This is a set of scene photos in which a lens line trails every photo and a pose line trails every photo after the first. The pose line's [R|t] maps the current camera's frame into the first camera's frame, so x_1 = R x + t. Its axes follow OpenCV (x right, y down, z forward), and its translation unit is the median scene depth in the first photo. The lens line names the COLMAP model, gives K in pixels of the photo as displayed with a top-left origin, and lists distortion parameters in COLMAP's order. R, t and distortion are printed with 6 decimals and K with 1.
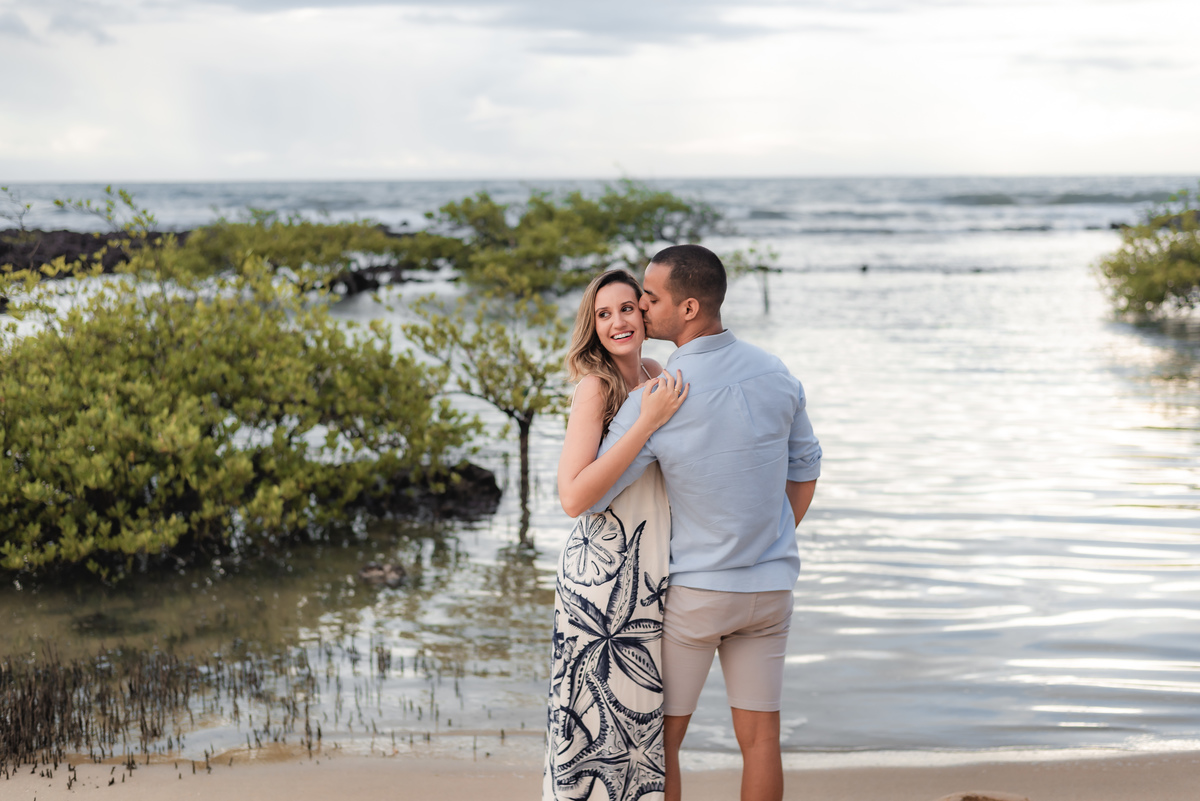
lens RADIAL K [[1746.8, 0, 599.4], [0, 1746.8, 373.1], [0, 0, 1]] dist [0.007434, 0.026603]
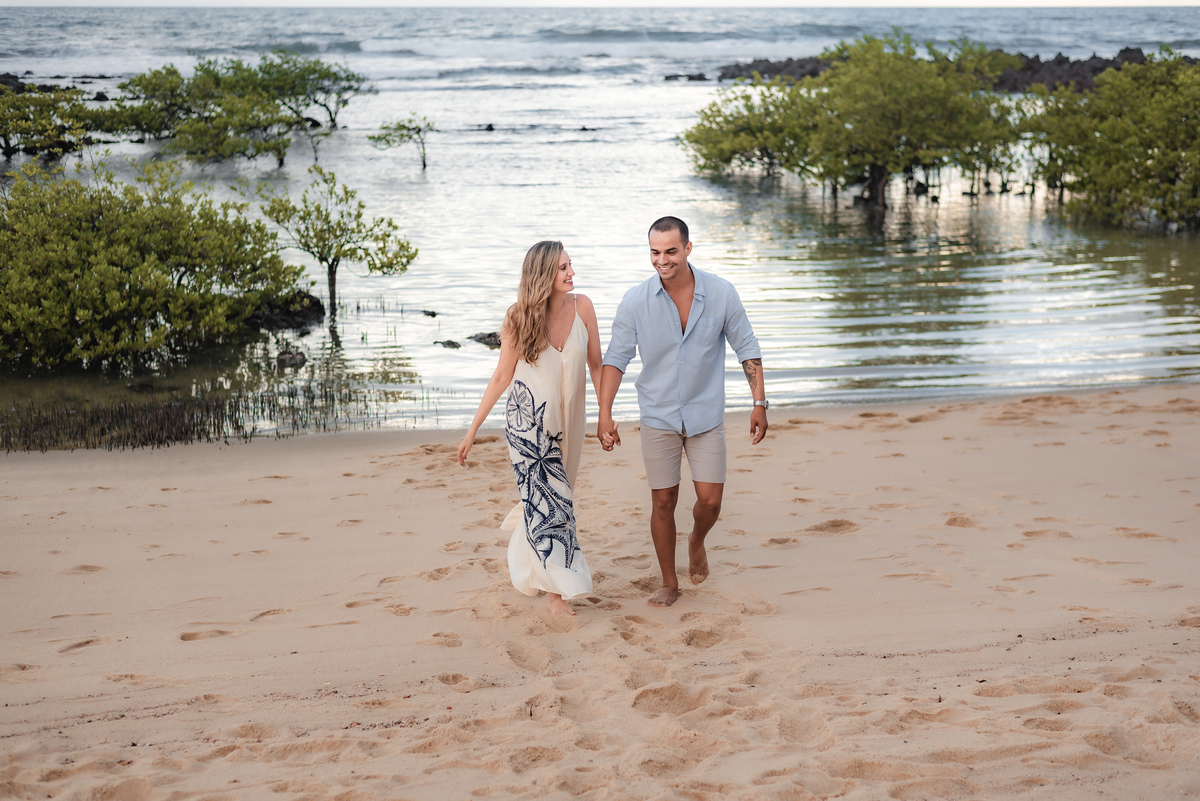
lens RADIAL K [[1709.9, 0, 590.7], [0, 1709.9, 401.2], [0, 0, 1]] dist [0.010670, 0.022667]
pose [[0.973756, -0.041383, 0.223802, -0.174575], [0.016153, 0.993417, 0.113414, -0.021957], [-0.227022, -0.106822, 0.968013, -0.554557]]
